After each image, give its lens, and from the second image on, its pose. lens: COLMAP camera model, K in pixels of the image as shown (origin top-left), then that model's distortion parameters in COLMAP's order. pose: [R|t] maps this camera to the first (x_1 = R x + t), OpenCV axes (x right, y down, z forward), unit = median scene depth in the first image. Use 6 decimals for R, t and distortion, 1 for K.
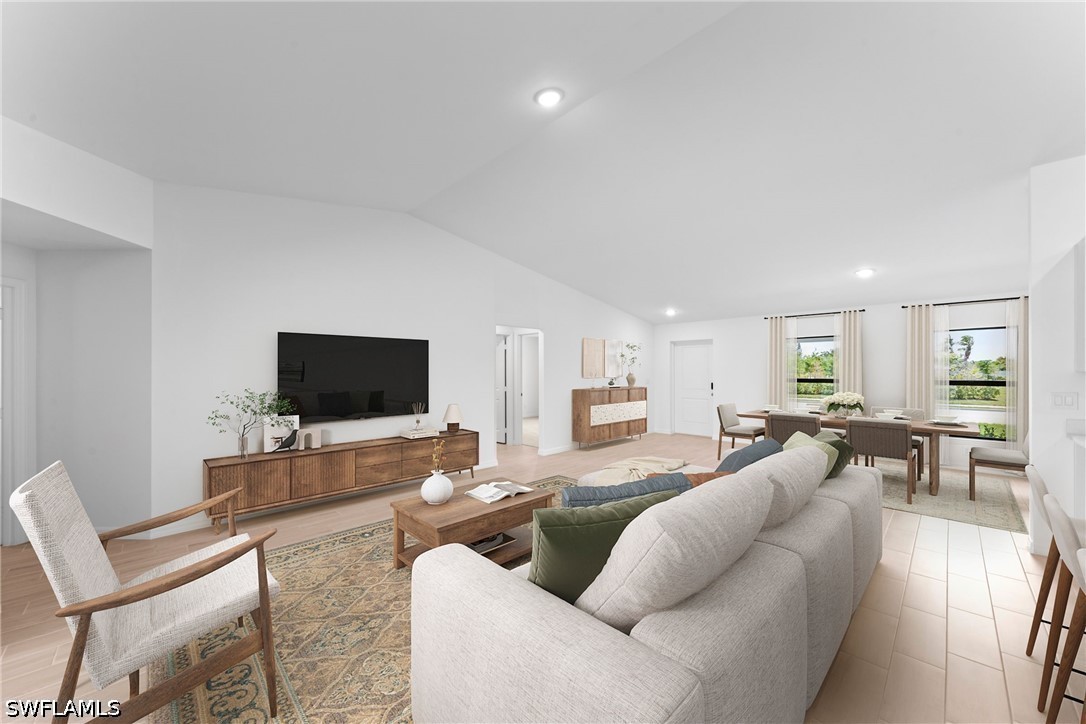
lens RADIAL K [[398.5, 0, 547.1], [0, 398.5, 368.1], [0, 0, 1]] dist [0.000852, 0.000032]
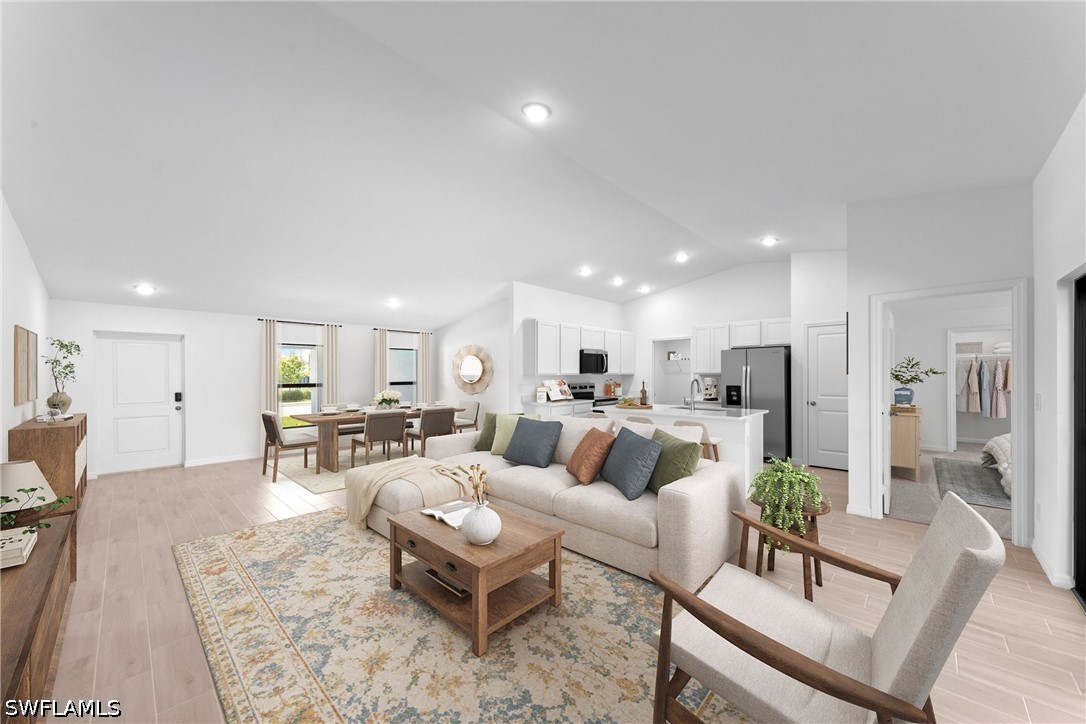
lens RADIAL K [[408.8, 0, 539.3], [0, 408.8, 373.8], [0, 0, 1]] dist [-0.020803, 0.000070]
pose [[-0.071107, 0.003087, 0.997464, -0.568173], [-0.001430, 0.999994, -0.003197, 0.003398], [-0.997468, -0.001653, -0.071102, 0.554232]]
